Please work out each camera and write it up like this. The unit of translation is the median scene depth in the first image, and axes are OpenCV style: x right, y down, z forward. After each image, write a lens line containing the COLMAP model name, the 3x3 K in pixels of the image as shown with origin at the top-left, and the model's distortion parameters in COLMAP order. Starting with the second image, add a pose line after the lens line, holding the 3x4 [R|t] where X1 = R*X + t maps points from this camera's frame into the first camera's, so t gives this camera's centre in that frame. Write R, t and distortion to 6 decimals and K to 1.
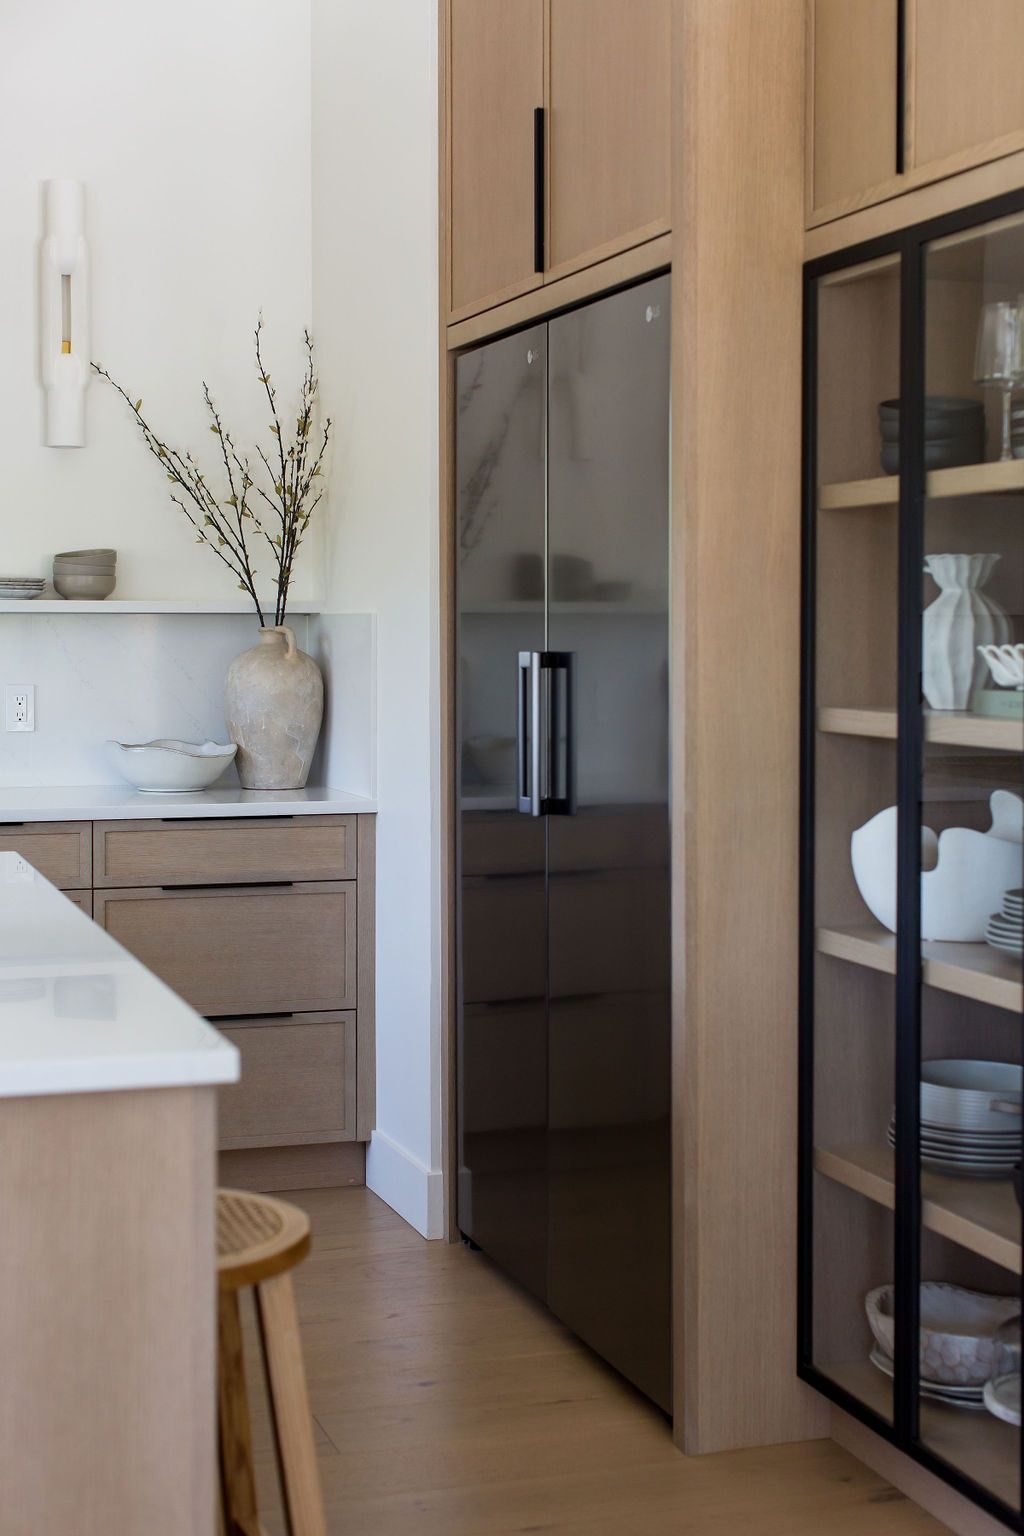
lens RADIAL K [[2298.0, 0, 512.2], [0, 2298.0, 740.6], [0, 0, 1]] dist [-0.009205, -0.077975]
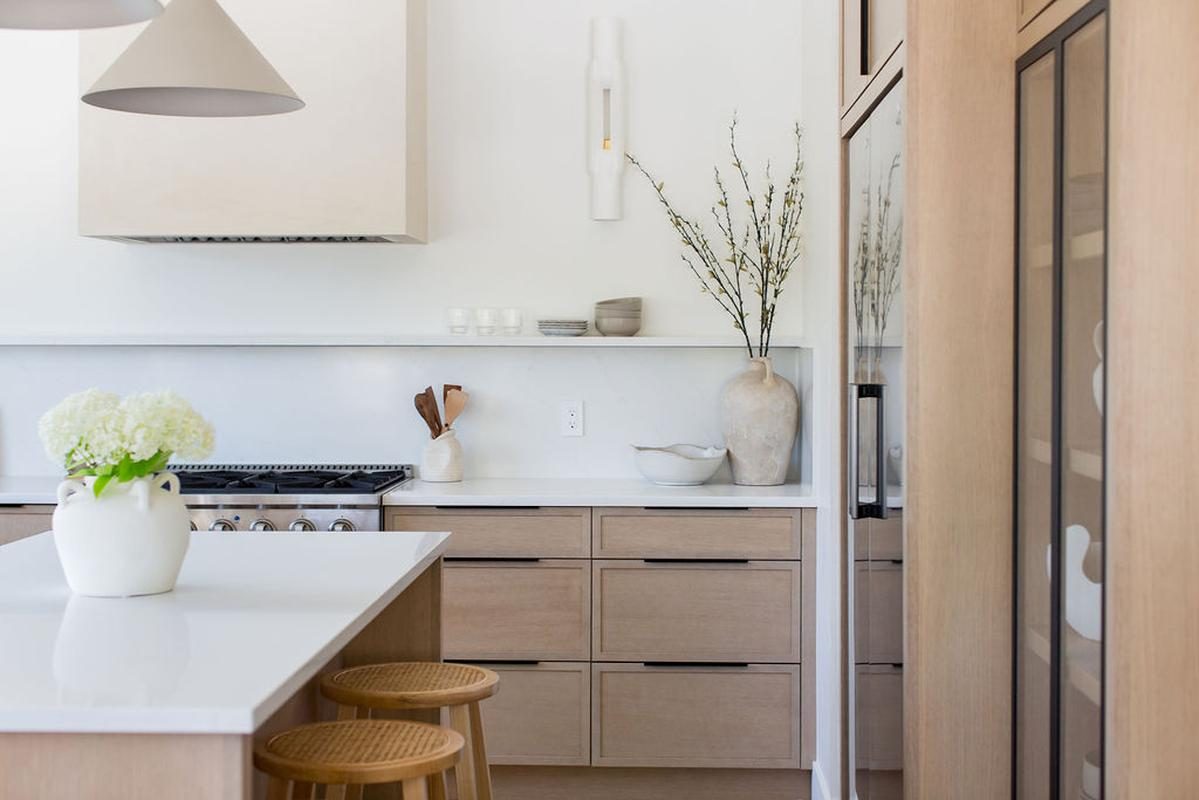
lens RADIAL K [[1780.1, 0, 599.5], [0, 1780.1, 400.0], [0, 0, 1]] dist [0.009913, -0.041516]
pose [[0.936639, 0.011645, -0.350103, 0.159964], [-0.017312, 0.999765, -0.013060, -0.011642], [0.349868, 0.018294, 0.936620, 0.046729]]
